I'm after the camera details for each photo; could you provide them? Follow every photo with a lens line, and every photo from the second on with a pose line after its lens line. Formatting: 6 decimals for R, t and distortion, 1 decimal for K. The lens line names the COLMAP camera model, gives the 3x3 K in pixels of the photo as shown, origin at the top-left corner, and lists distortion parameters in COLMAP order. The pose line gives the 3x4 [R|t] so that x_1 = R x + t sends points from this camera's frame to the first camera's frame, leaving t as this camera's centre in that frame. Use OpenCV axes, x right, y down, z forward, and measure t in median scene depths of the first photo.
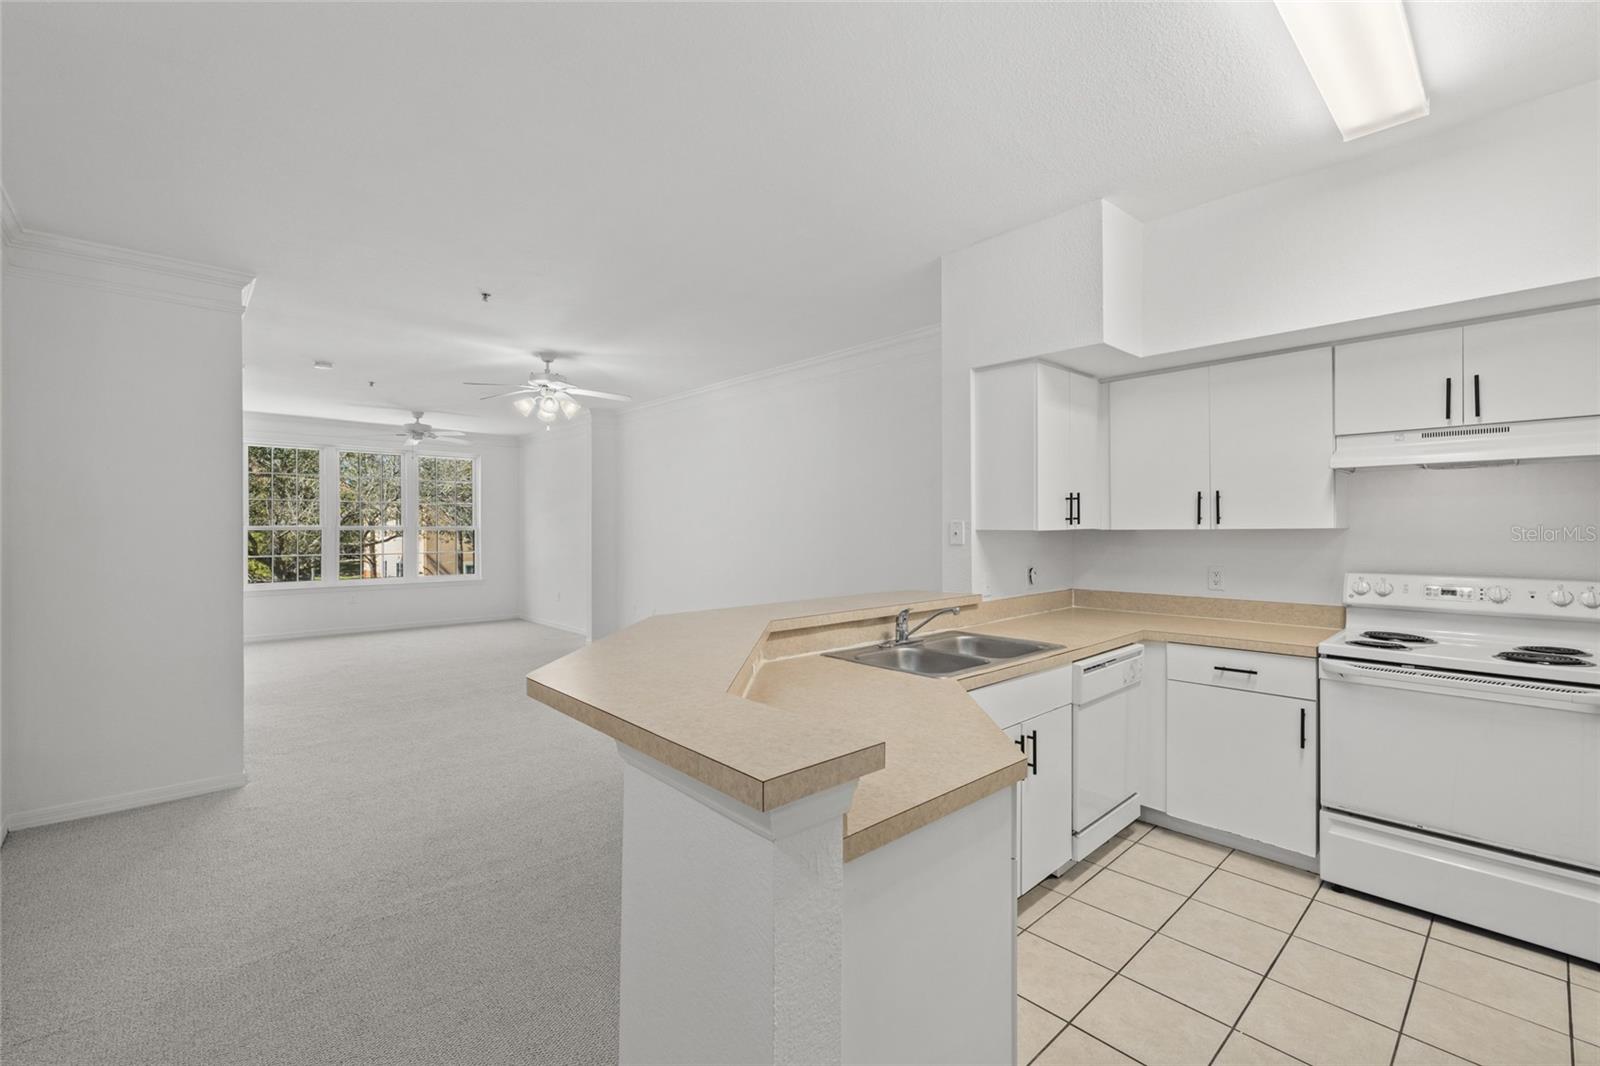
lens RADIAL K [[676.0, 0, 803.4], [0, 676.0, 521.7], [0, 0, 1]] dist [0.000778, 0.000037]
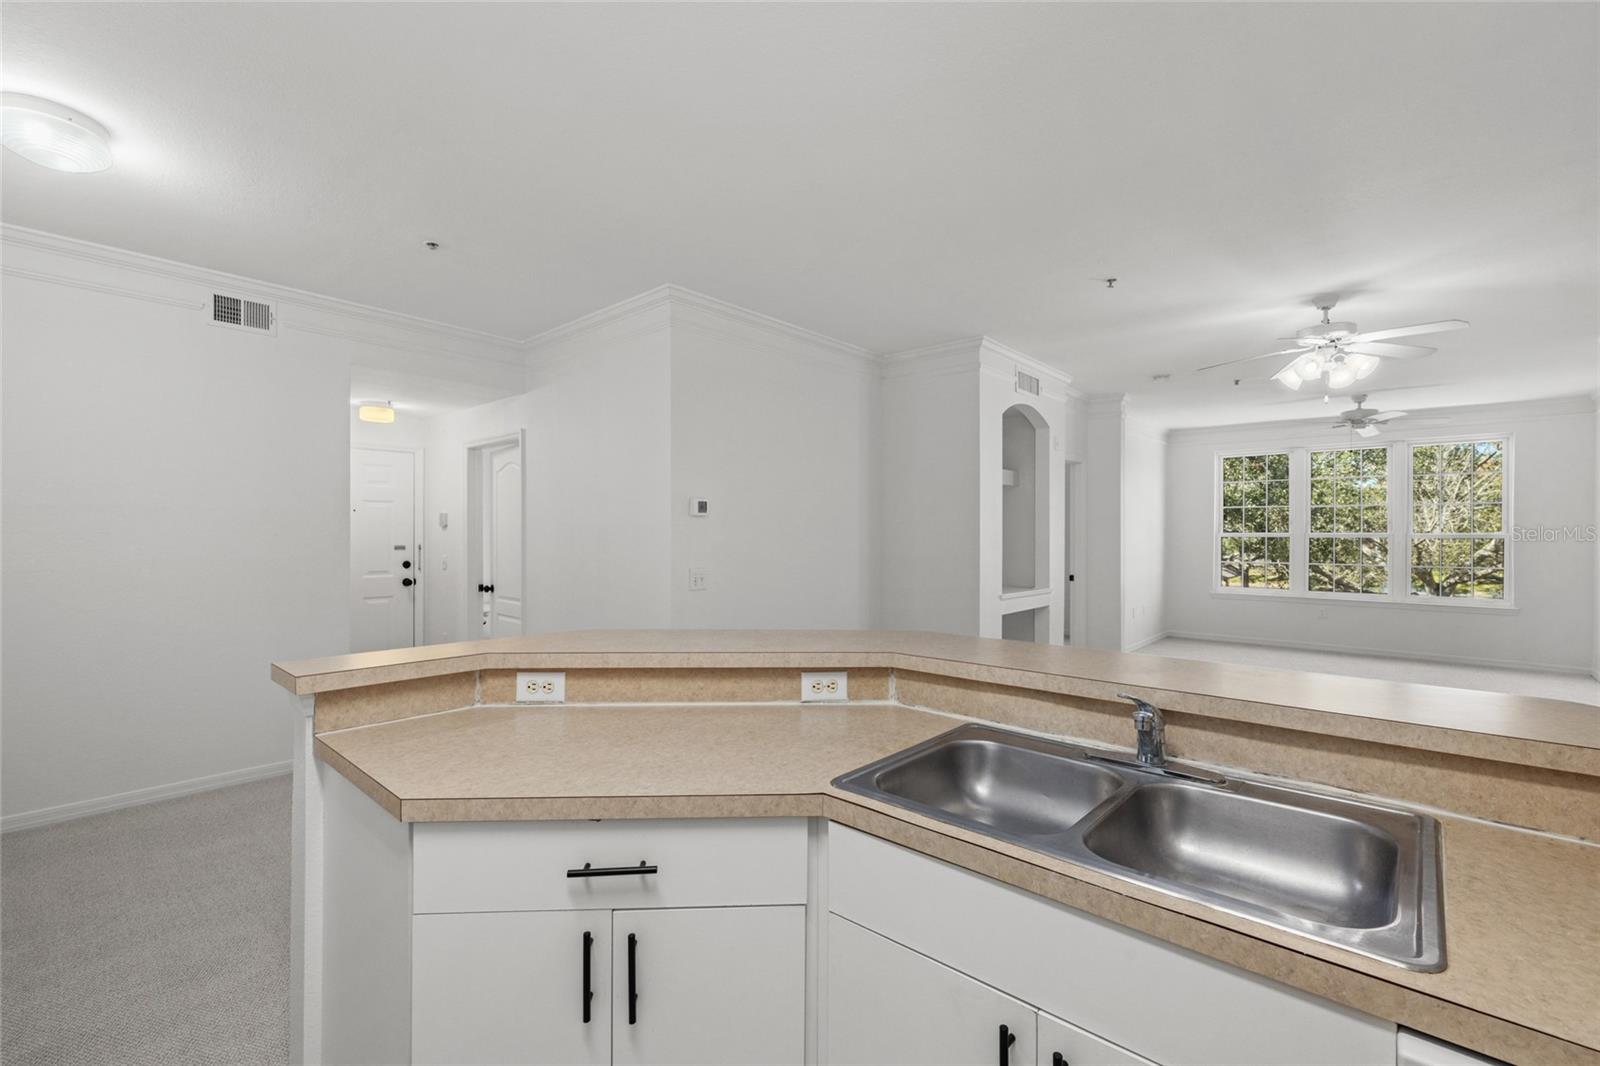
lens RADIAL K [[690.7, 0, 805.9], [0, 690.7, 537.0], [0, 0, 1]] dist [0.000265, -0.000039]
pose [[0.097962, 0.003195, -0.995185, 0.183690], [0.007892, 0.999961, 0.003987, 0.002780], [0.995159, -0.008245, 0.097933, 0.209168]]
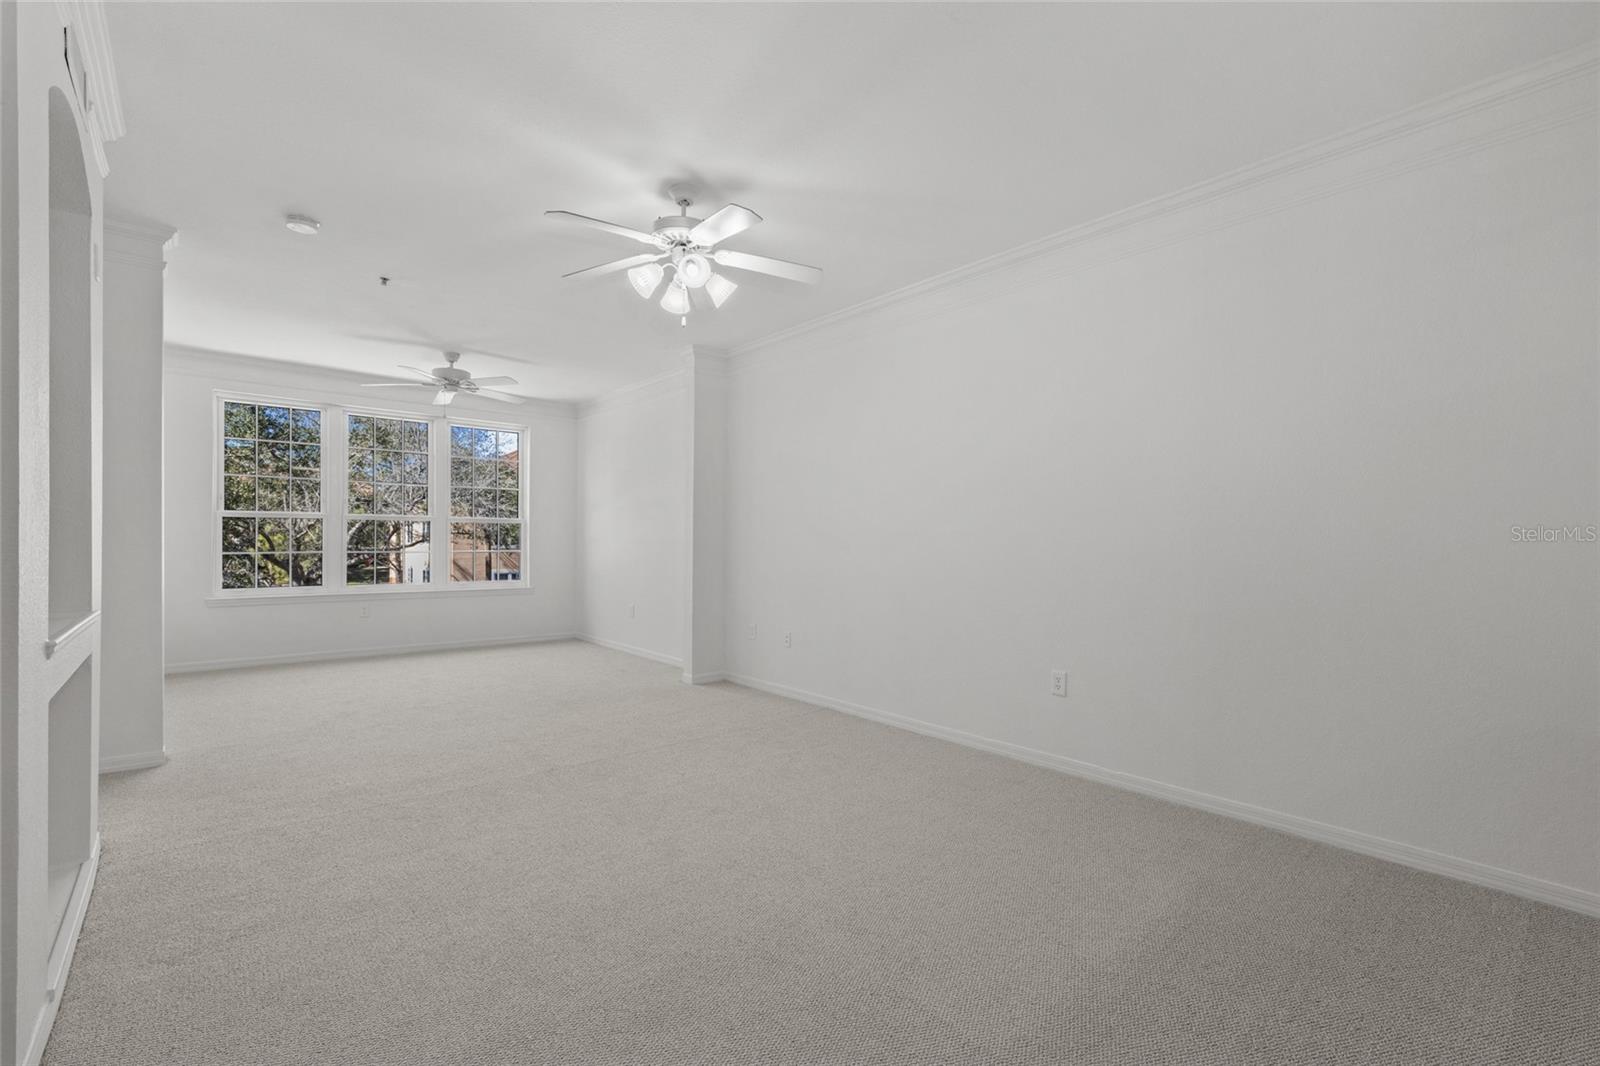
lens RADIAL K [[690.7, 0, 805.9], [0, 690.7, 537.0], [0, 0, 1]] dist [0.000265, -0.000039]
pose [[0.999337, 0.007839, -0.035565, -0.147455], [-0.007572, 0.999942, 0.007648, 0.021590], [0.035623, -0.007373, 0.999338, 0.246459]]
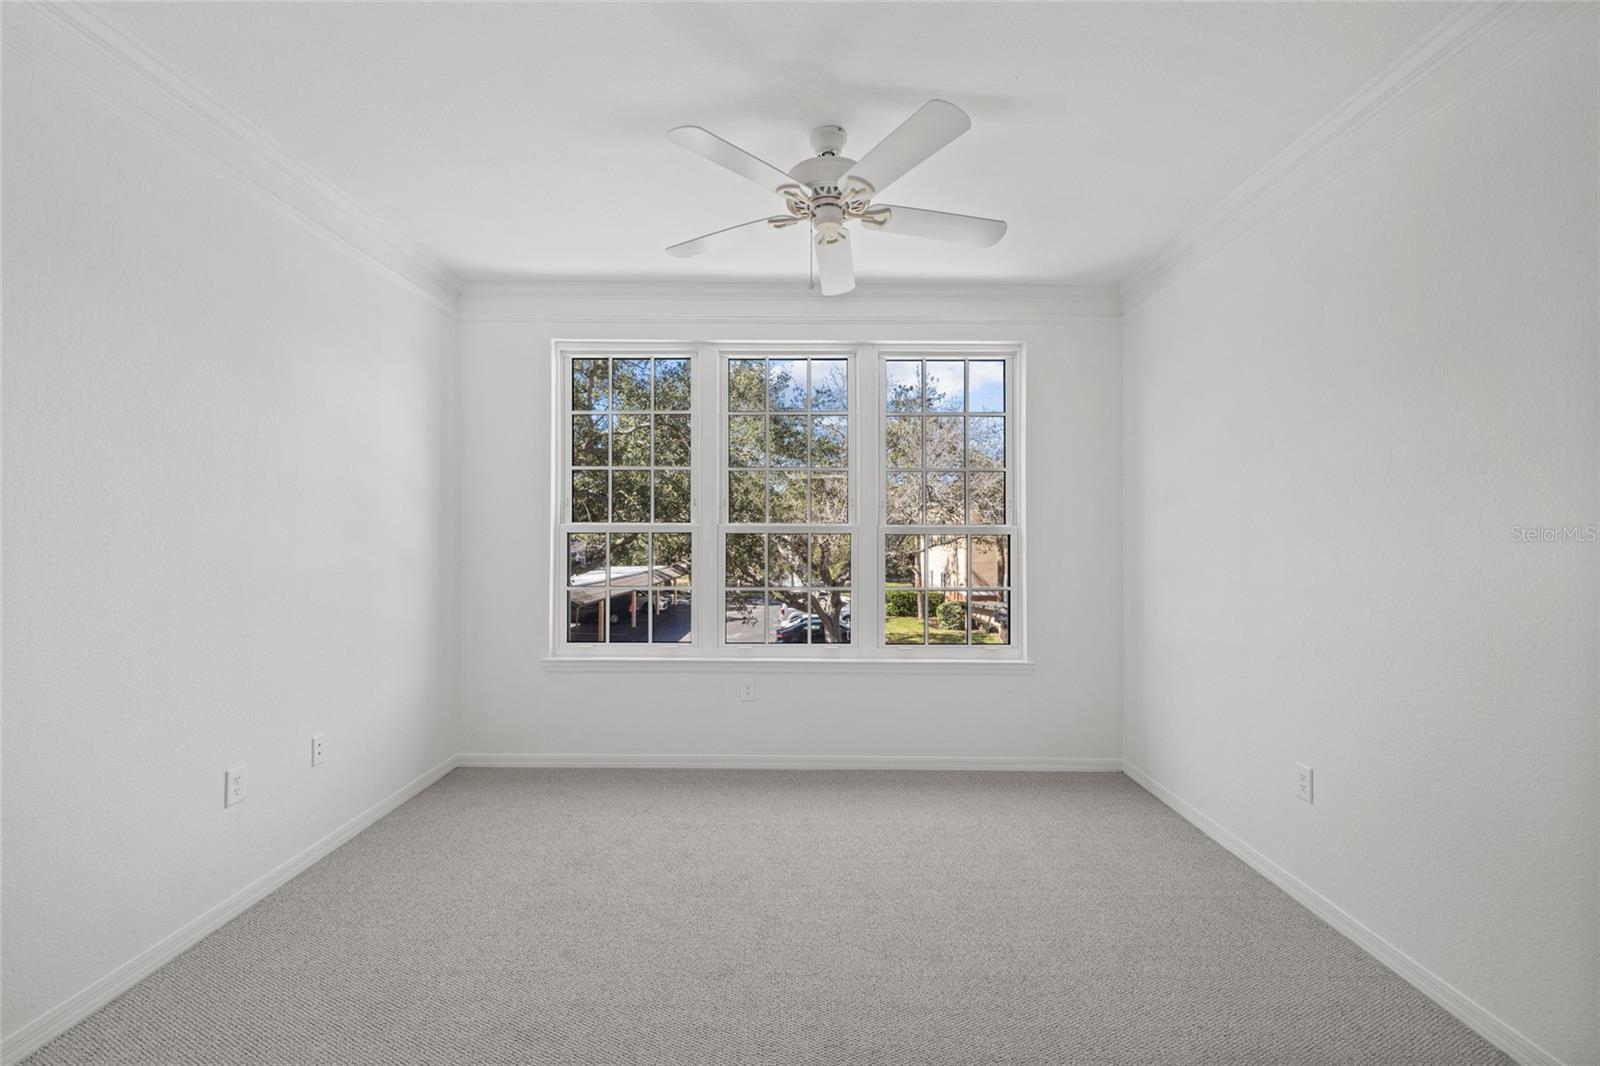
lens RADIAL K [[690.7, 0, 805.9], [0, 690.7, 537.0], [0, 0, 1]] dist [0.000265, -0.000039]
pose [[0.733523, 0.000504, -0.679665, -0.328086], [0.004643, 0.999973, 0.005753, 0.013027], [0.679649, -0.007375, 0.733500, 0.679331]]
